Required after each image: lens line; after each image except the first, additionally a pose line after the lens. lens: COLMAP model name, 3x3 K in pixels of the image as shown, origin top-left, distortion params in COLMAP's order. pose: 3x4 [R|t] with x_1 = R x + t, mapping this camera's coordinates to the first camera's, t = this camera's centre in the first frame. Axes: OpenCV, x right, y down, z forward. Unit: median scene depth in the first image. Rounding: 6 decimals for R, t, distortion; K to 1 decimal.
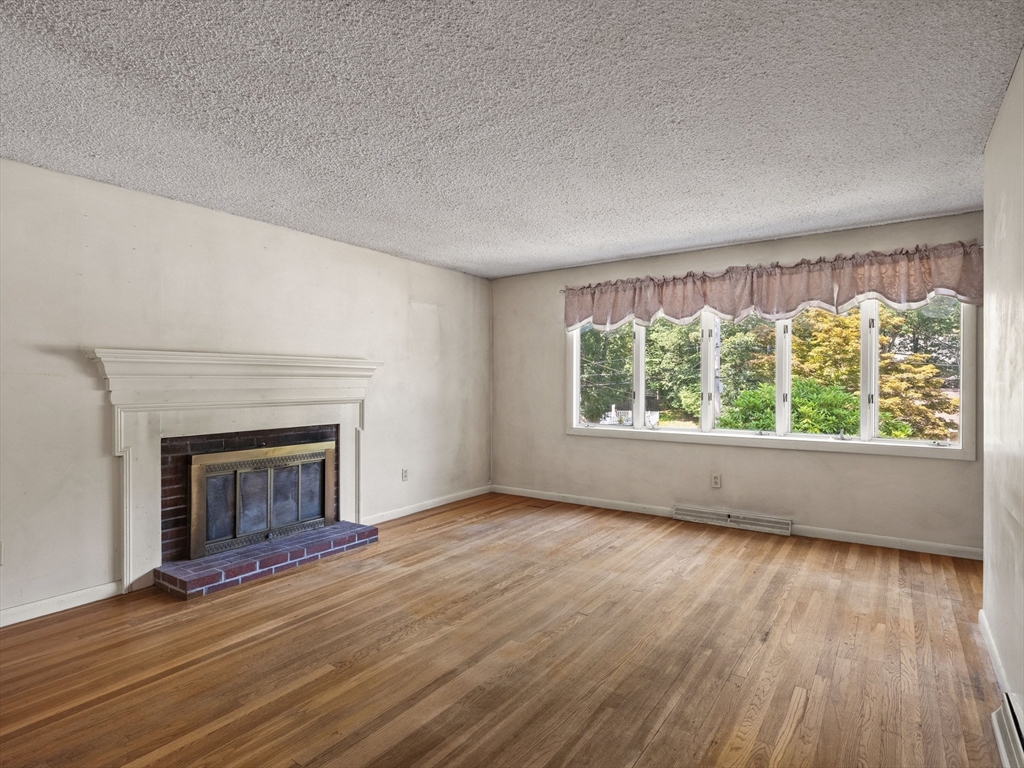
lens RADIAL K [[552.0, 0, 512.0], [0, 552.0, 384.0], [0, 0, 1]] dist [0.000386, -0.000022]
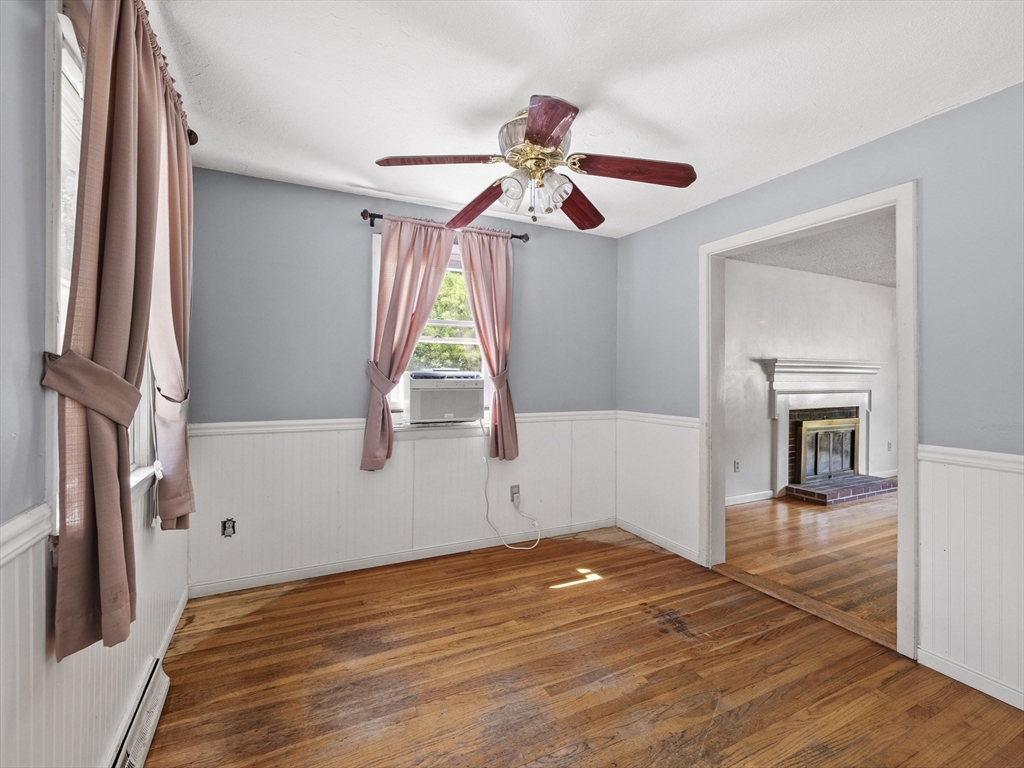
lens RADIAL K [[475.4, 0, 513.7], [0, 475.4, 369.1], [0, 0, 1]] dist [-0.001237, 0.000323]
pose [[0.886353, 0.003671, -0.462996, -0.647434], [-0.011623, 0.999830, -0.014323, 0.003445], [0.462864, 0.018076, 0.886245, -0.632040]]
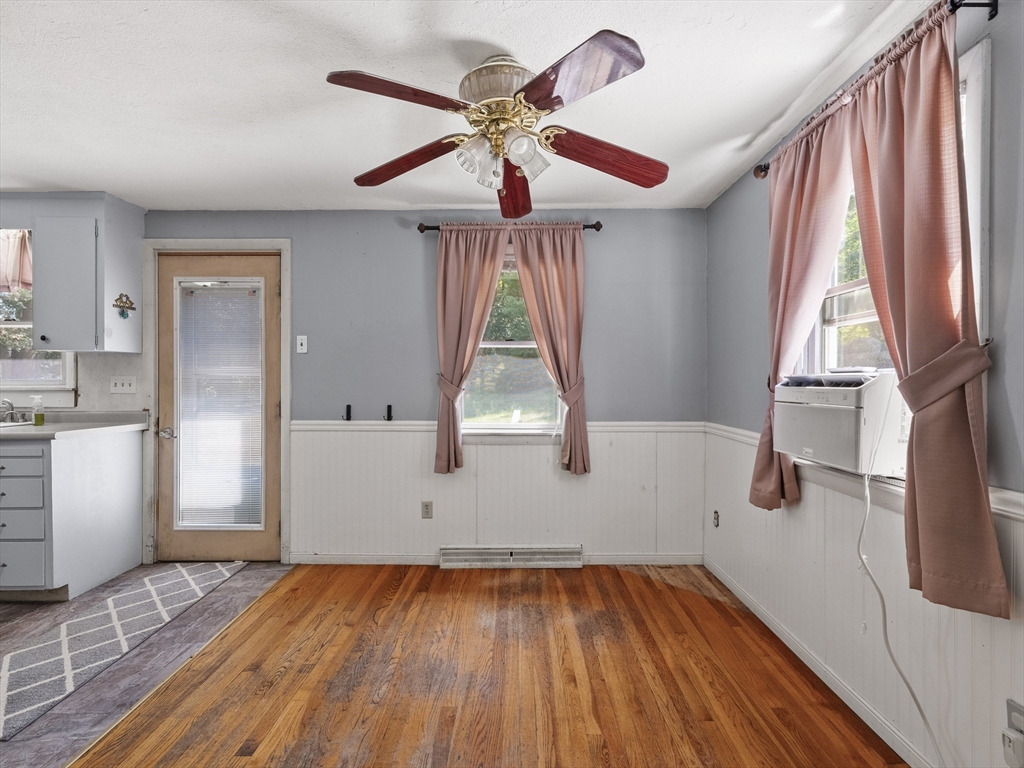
lens RADIAL K [[476.6, 0, 512.0], [0, 476.6, 384.0], [0, 0, 1]] dist [0.000934, 0.000091]
pose [[-0.816262, 0.007515, -0.577634, -0.620241], [-0.000430, 0.999907, 0.013617, 0.000611], [0.577682, 0.011364, -0.816183, 0.277843]]
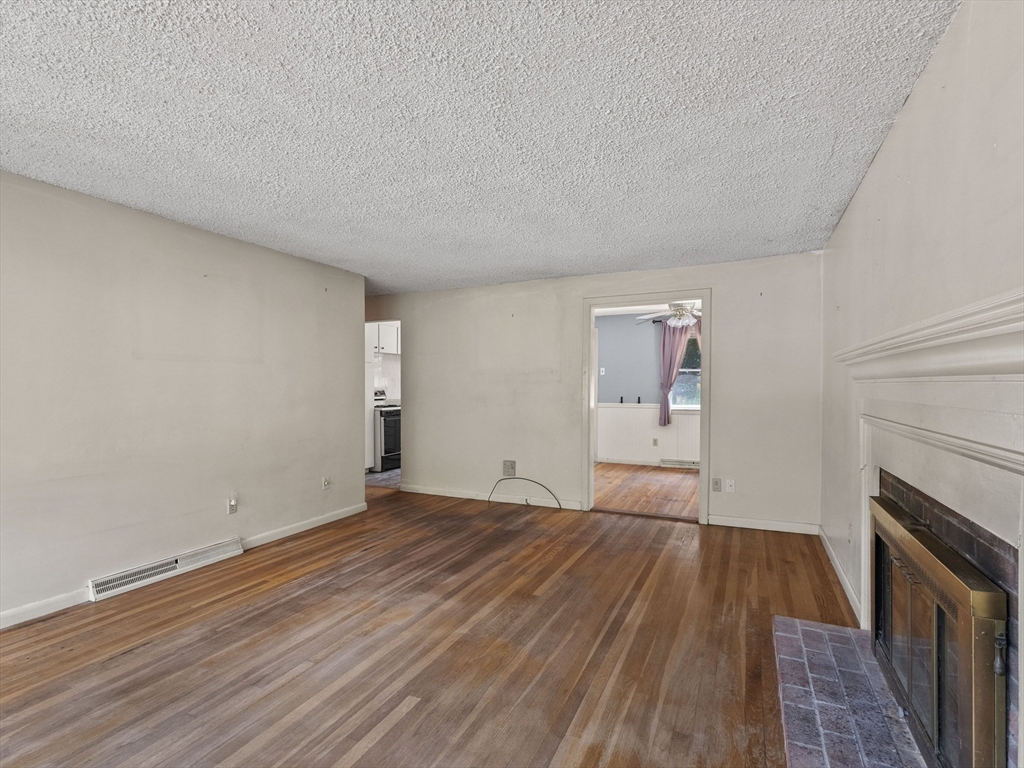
lens RADIAL K [[498.3, 0, 516.9], [0, 498.3, 396.1], [0, 0, 1]] dist [0.000589, 0.000339]
pose [[-0.983736, 0.008387, -0.179424, -0.039929], [0.003691, 0.999642, 0.026489, -0.010790], [0.179582, 0.025396, -0.983415, 1.447543]]
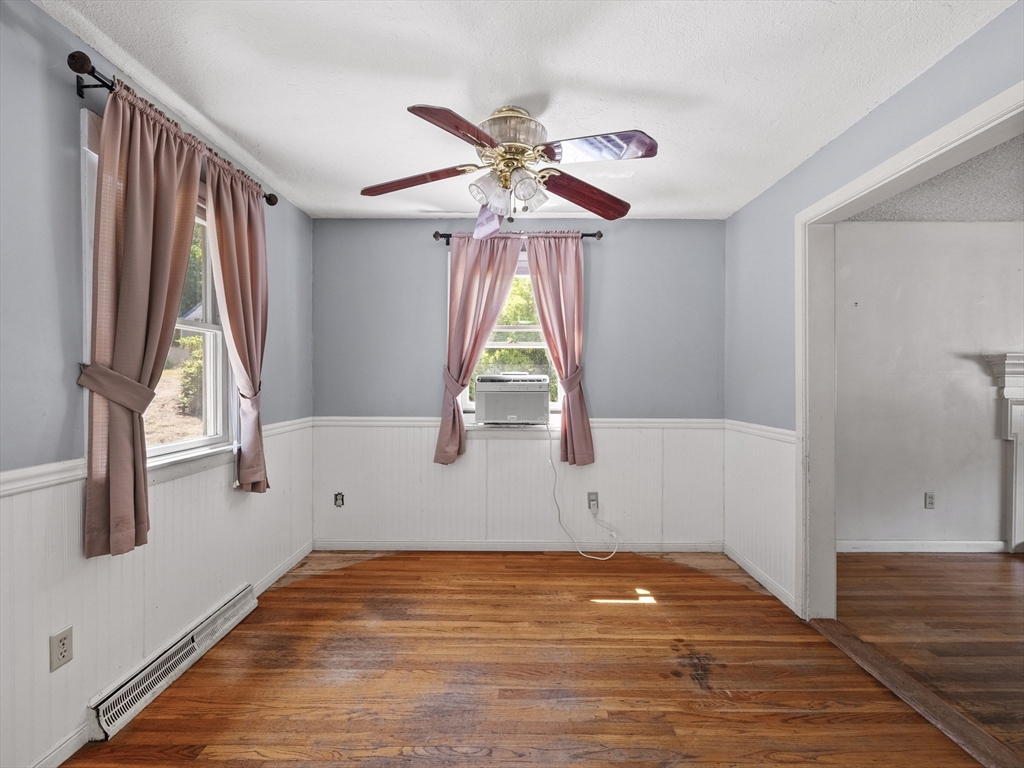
lens RADIAL K [[470.0, 0, 511.9], [0, 470.0, 380.0], [0, 0, 1]] dist [-0.001337, 0.000615]
pose [[0.579662, 0.006794, -0.814829, -0.433787], [-0.008526, 0.999961, 0.002272, 0.003809], [0.814813, 0.005630, 0.579697, -0.440839]]
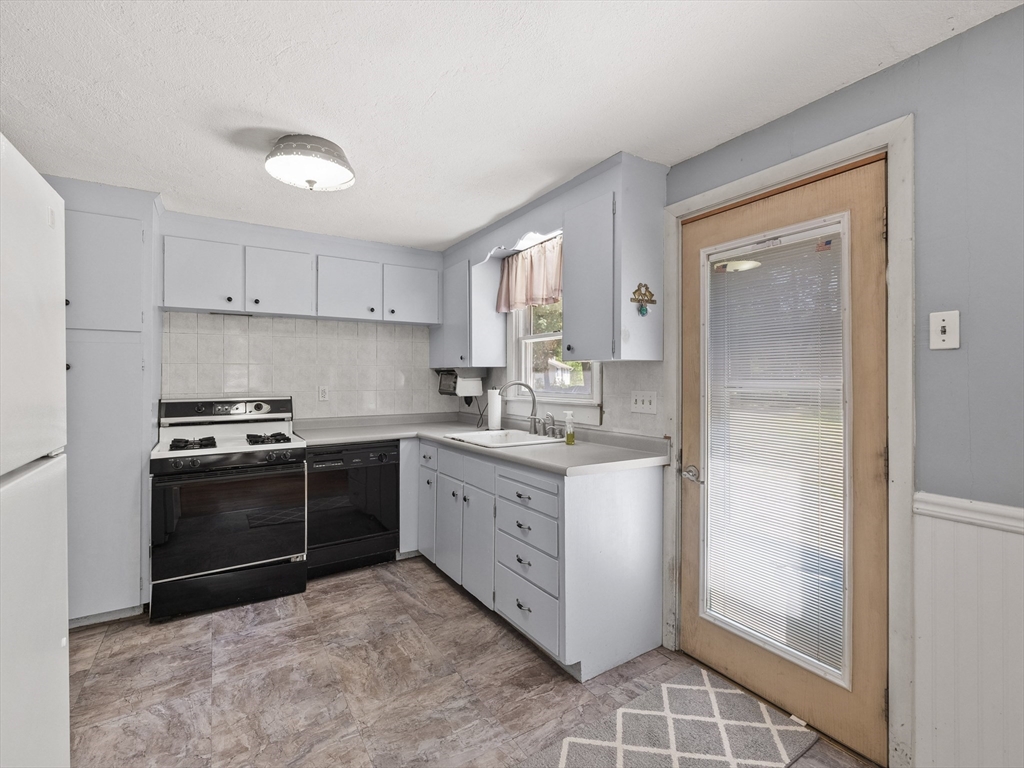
lens RADIAL K [[468.3, 0, 514.7], [0, 468.3, 375.2], [0, 0, 1]] dist [-0.001356, 0.000034]
pose [[-0.928937, 0.004935, 0.370204, -0.620370], [0.003877, 0.999986, -0.003603, -0.022441], [-0.370216, -0.001912, -0.928944, -0.160340]]
